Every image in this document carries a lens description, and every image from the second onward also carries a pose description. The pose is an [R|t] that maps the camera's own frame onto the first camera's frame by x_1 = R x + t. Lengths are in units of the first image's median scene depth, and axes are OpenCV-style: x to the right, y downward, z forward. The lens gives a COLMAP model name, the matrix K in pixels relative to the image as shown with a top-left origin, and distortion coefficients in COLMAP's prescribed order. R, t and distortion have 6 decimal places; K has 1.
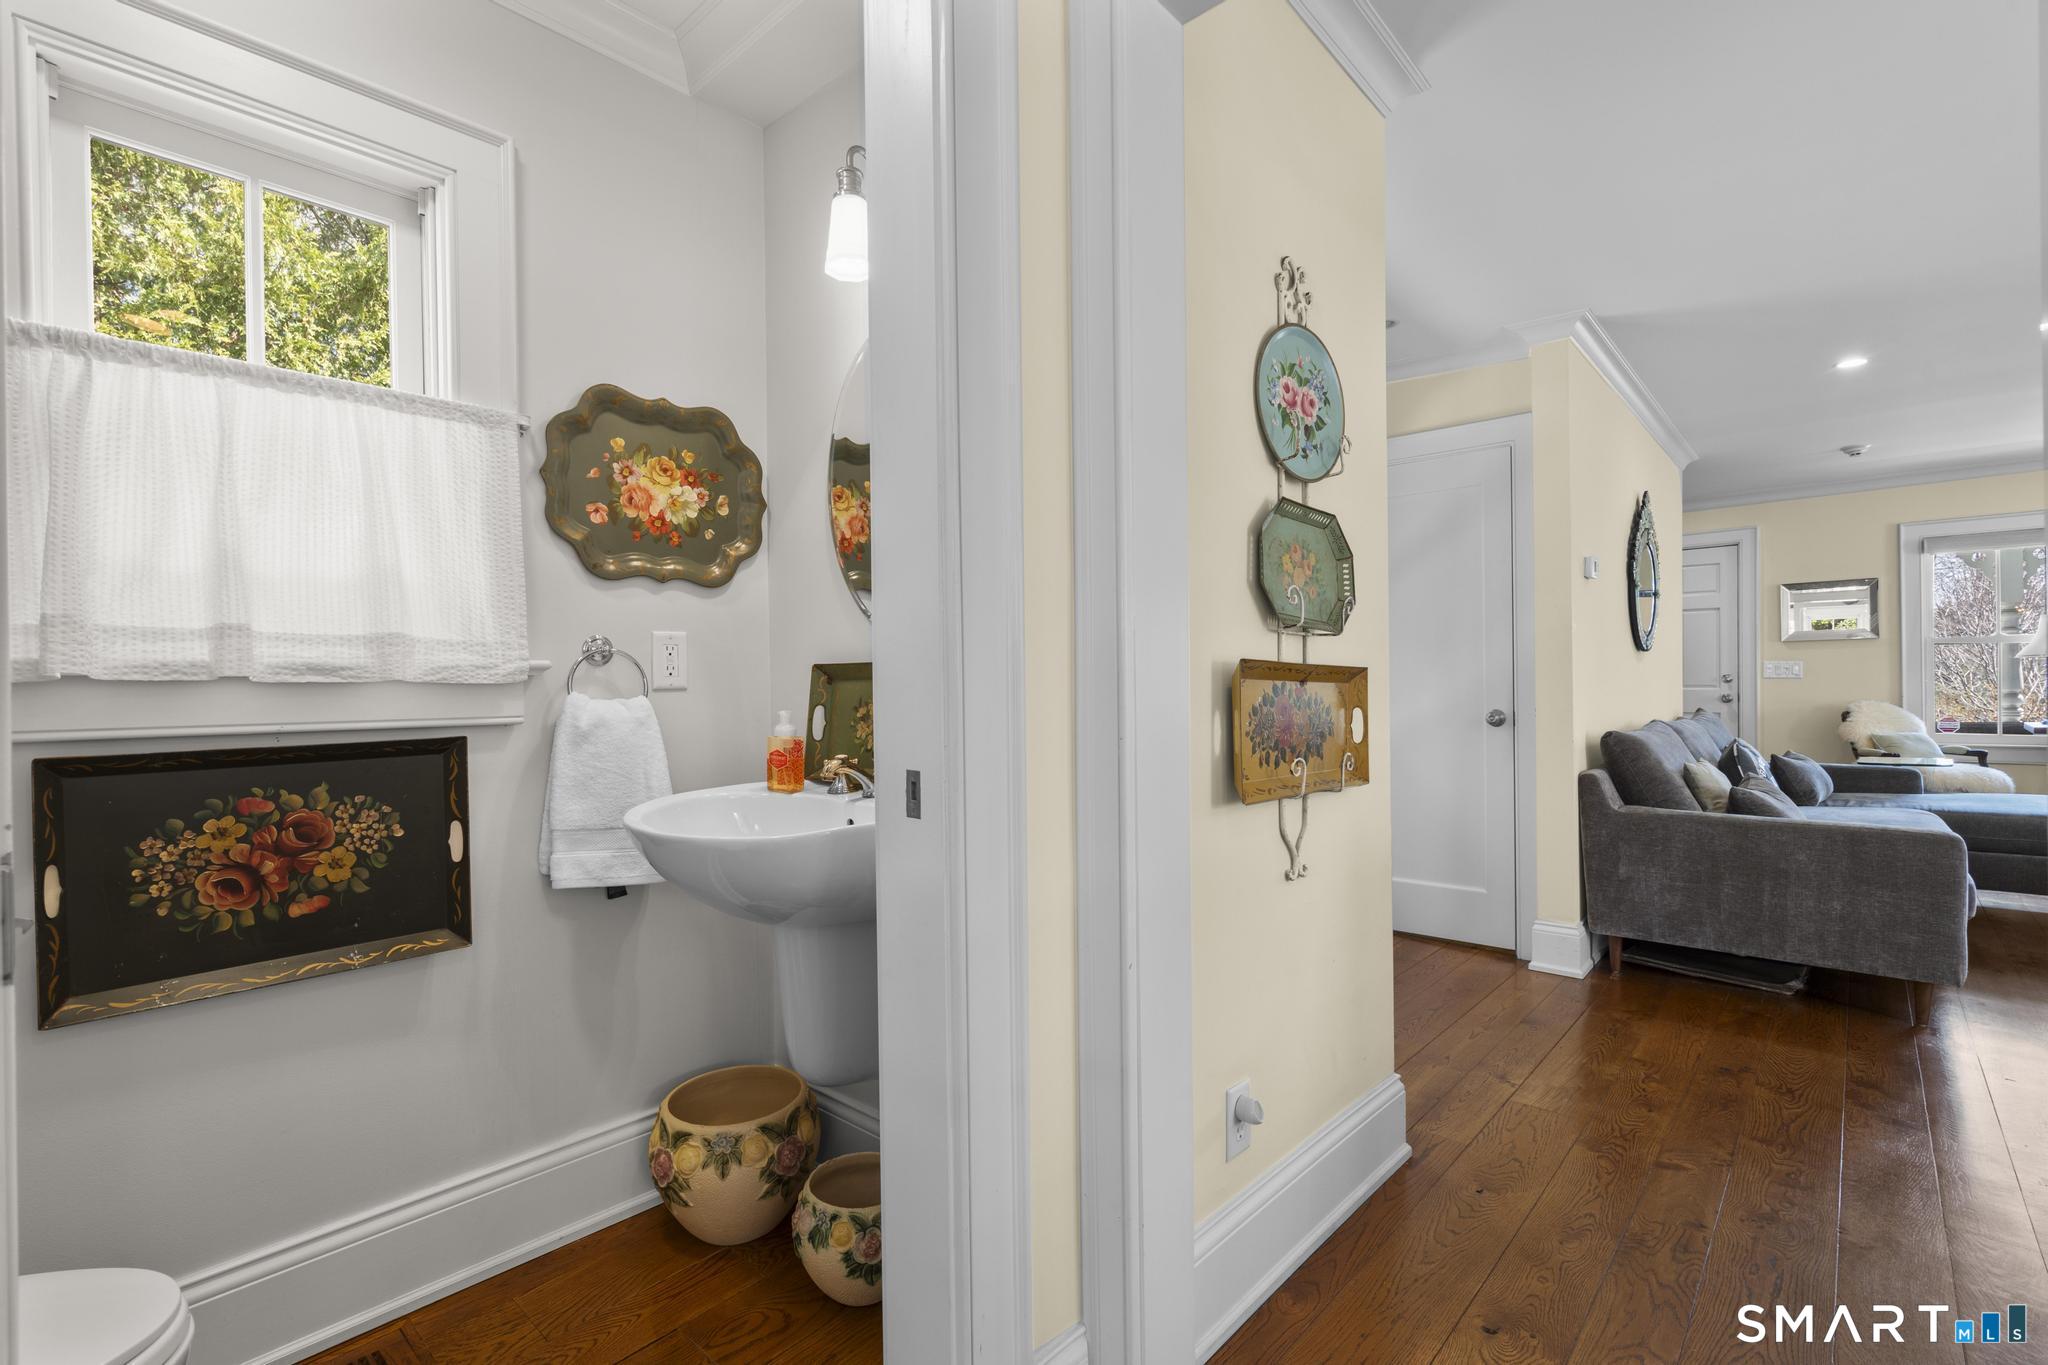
lens RADIAL K [[918.8, 0, 1016.6], [0, 918.8, 688.6], [0, 0, 1]] dist [-0.006655, 0.002050]
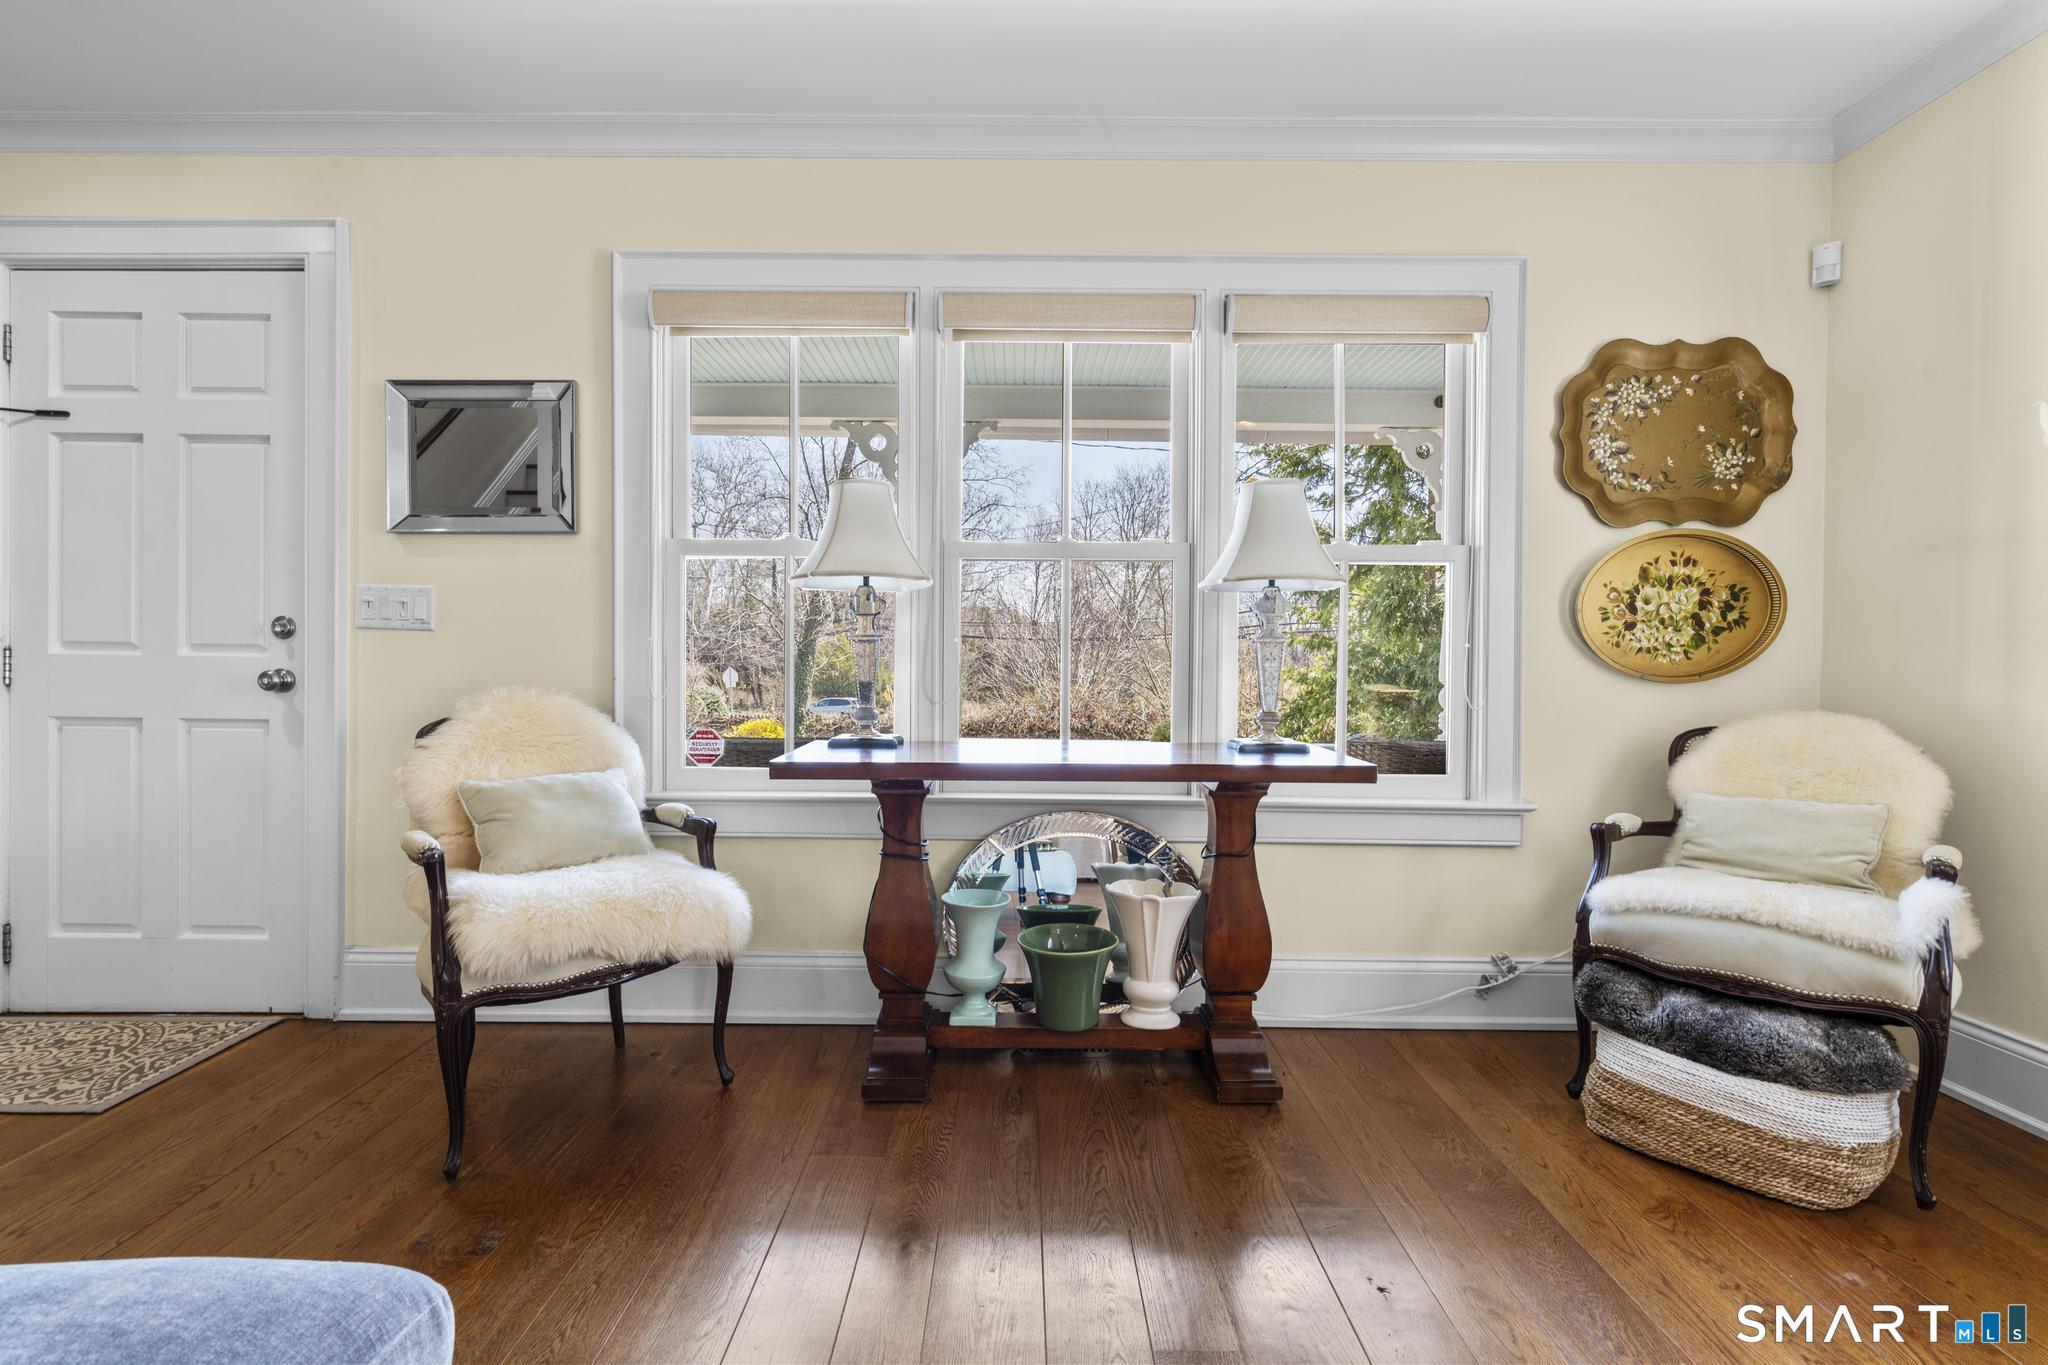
lens RADIAL K [[918.8, 0, 1016.6], [0, 918.8, 686.7], [0, 0, 1]] dist [-0.006655, 0.002050]
pose [[0.740631, 0.010618, 0.671828, 0.870820], [-0.015272, 0.999883, 0.001033, 0.009572], [-0.671738, -0.011026, 0.740707, 0.609981]]
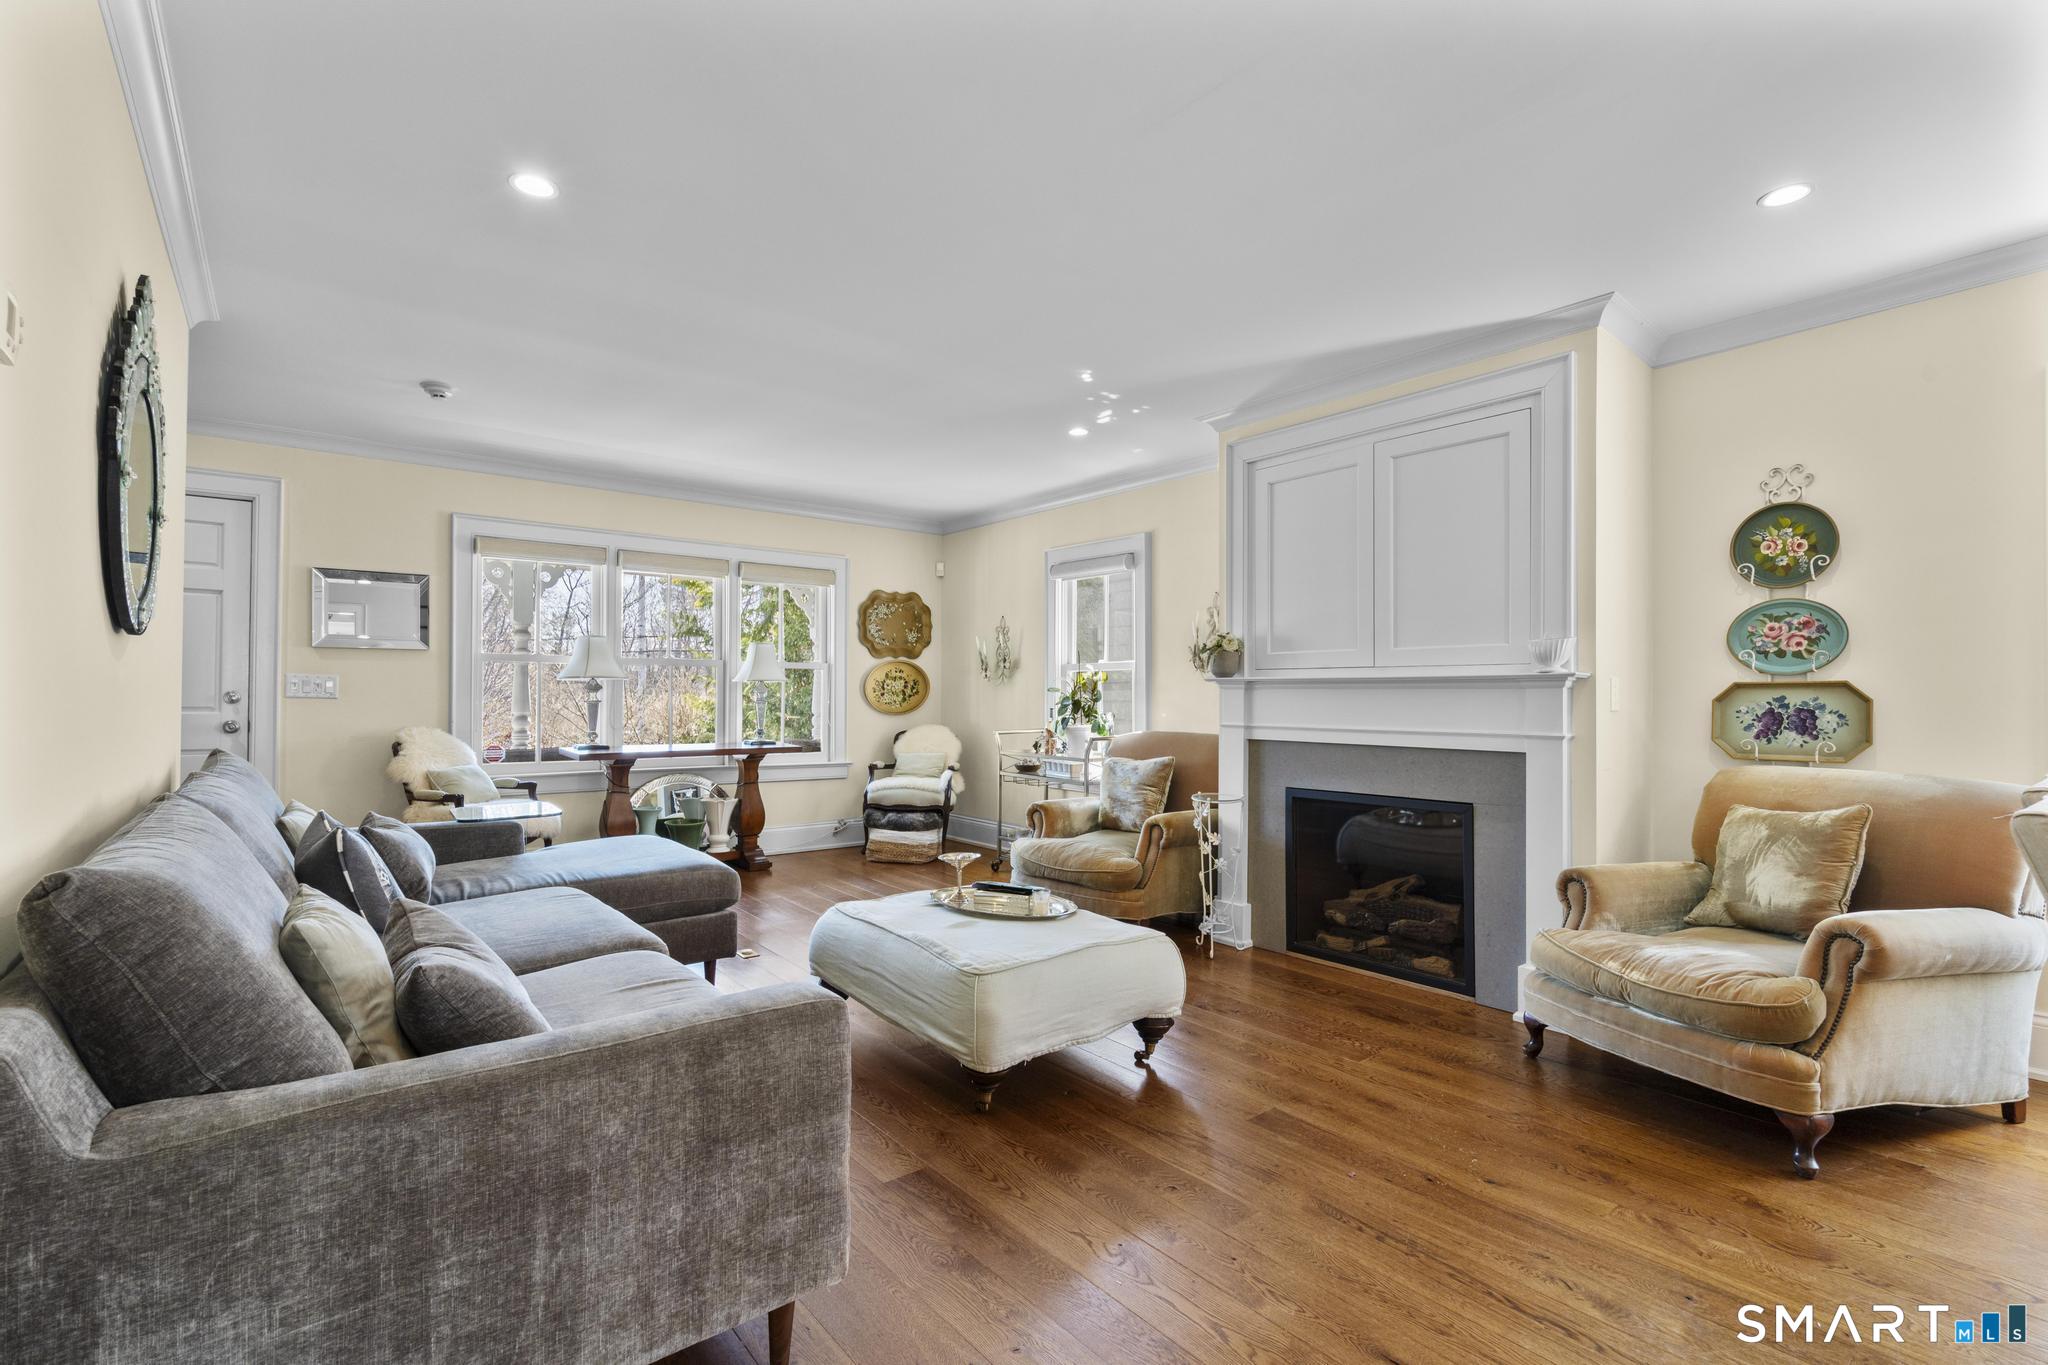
lens RADIAL K [[918.8, 0, 1011.4], [0, 918.8, 692.4], [0, 0, 1]] dist [-0.006655, 0.002050]
pose [[0.159002, 0.018223, 0.987110, 0.240270], [-0.002516, 0.999834, -0.018053, -0.004532], [-0.987275, 0.000387, 0.159021, 0.386344]]
